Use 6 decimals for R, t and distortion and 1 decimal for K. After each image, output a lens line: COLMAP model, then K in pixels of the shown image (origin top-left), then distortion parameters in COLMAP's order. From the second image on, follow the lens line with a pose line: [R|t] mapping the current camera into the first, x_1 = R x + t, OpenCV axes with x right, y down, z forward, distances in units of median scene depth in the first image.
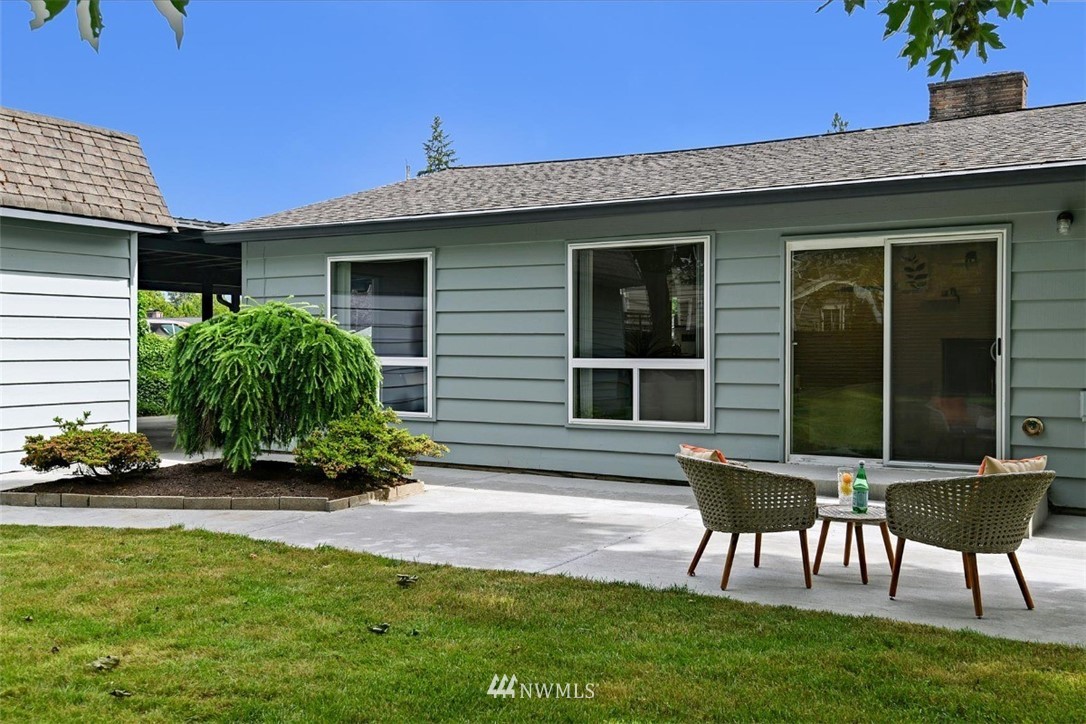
lens RADIAL K [[1104.7, 0, 543.0], [0, 1104.7, 362.0], [0, 0, 1]] dist [0.072772, -0.002043]
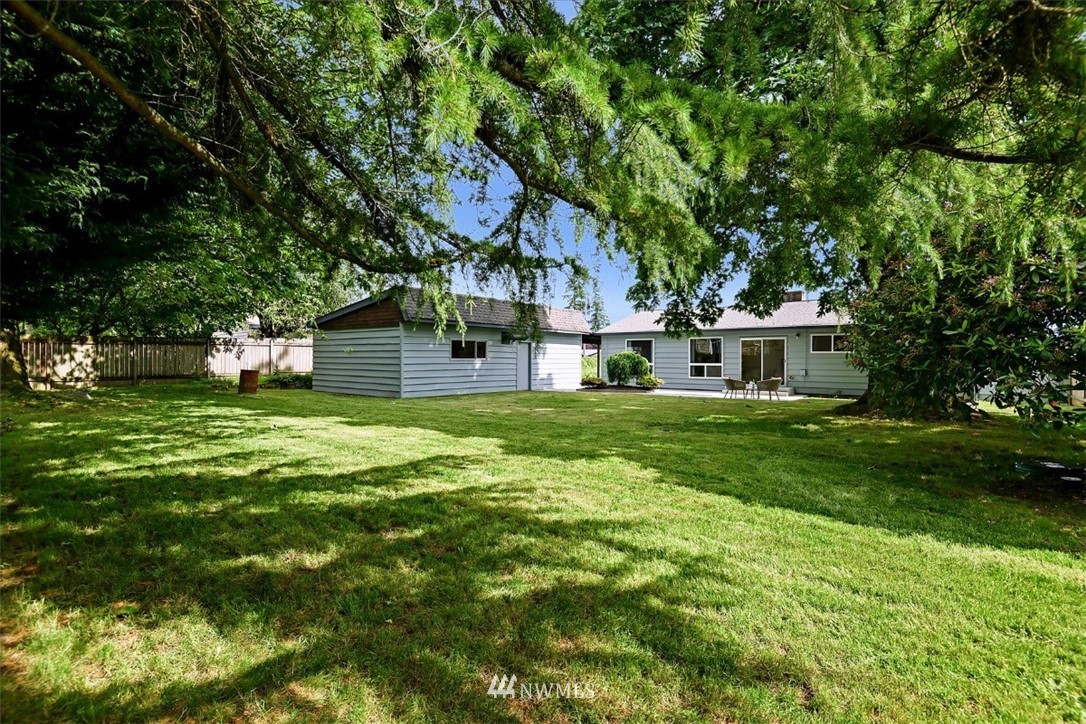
lens RADIAL K [[531.4, 0, 535.5], [0, 531.4, 362.2], [0, 0, 1]] dist [0.002225, -0.000429]
pose [[0.989712, 0.002296, -0.143054, -0.305084], [-0.003590, 0.999955, -0.008793, 0.014568], [0.143027, 0.009216, 0.989676, -1.305761]]
